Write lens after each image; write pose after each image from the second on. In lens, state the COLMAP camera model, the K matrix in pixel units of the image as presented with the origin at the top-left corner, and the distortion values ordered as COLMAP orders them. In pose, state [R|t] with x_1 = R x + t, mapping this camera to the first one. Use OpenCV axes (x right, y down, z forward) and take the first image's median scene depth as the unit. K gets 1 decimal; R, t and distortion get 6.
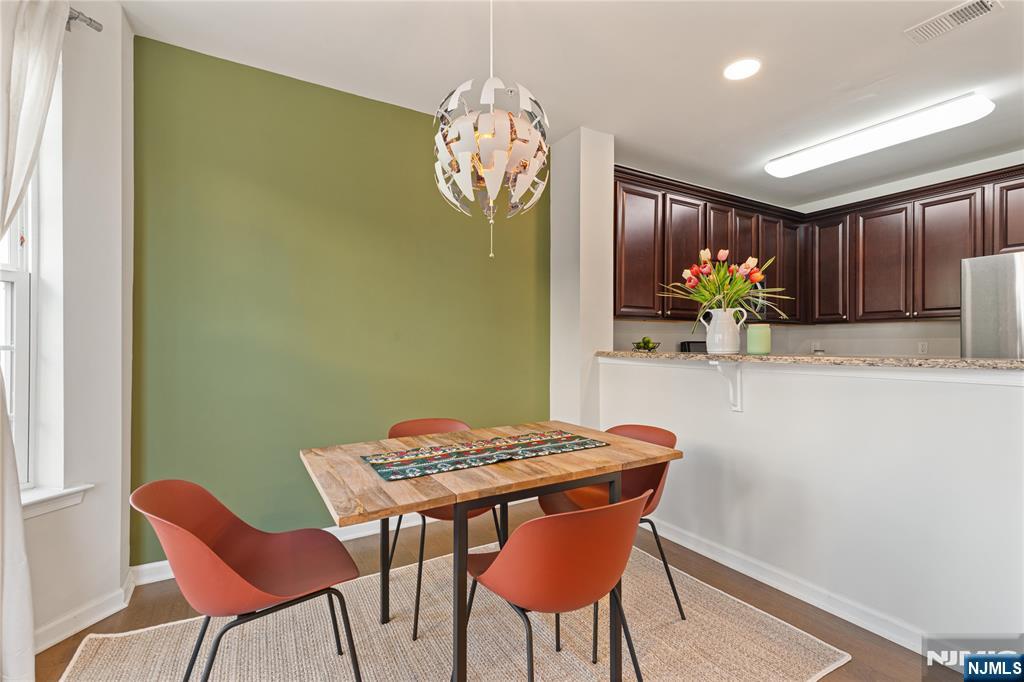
lens RADIAL K [[468.3, 0, 513.2], [0, 468.3, 347.5], [0, 0, 1]] dist [0.002362, -0.000005]
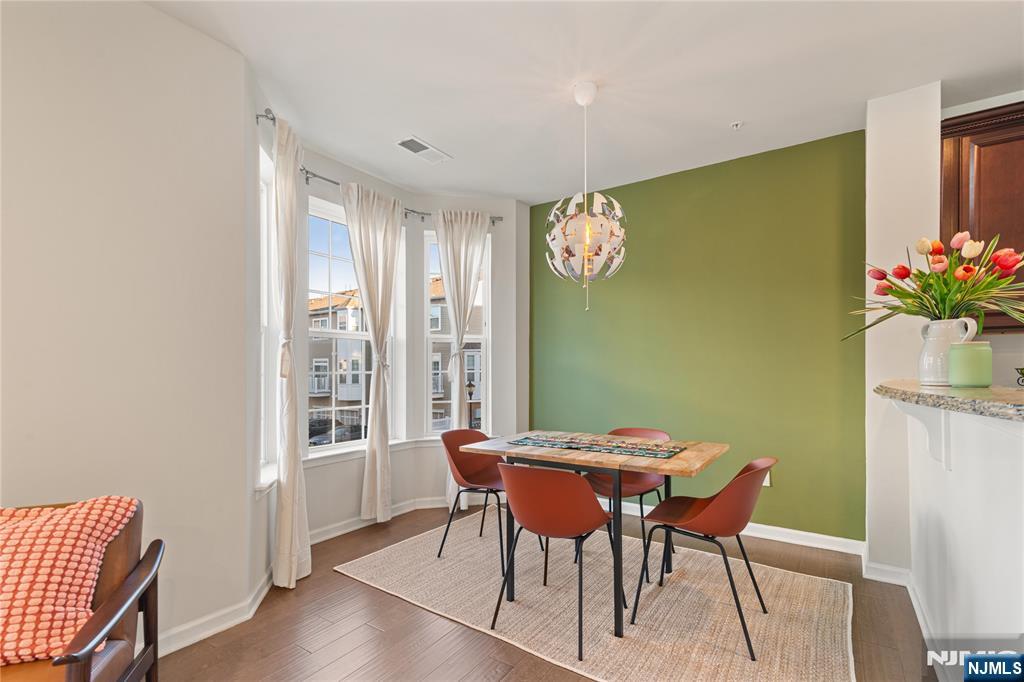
lens RADIAL K [[468.3, 0, 505.5], [0, 468.3, 368.5], [0, 0, 1]] dist [0.002362, -0.000005]
pose [[0.415086, -0.009483, -0.909733, 1.083608], [0.001721, 0.999952, -0.009638, -0.000465], [0.909781, 0.002434, 0.415082, 0.158681]]
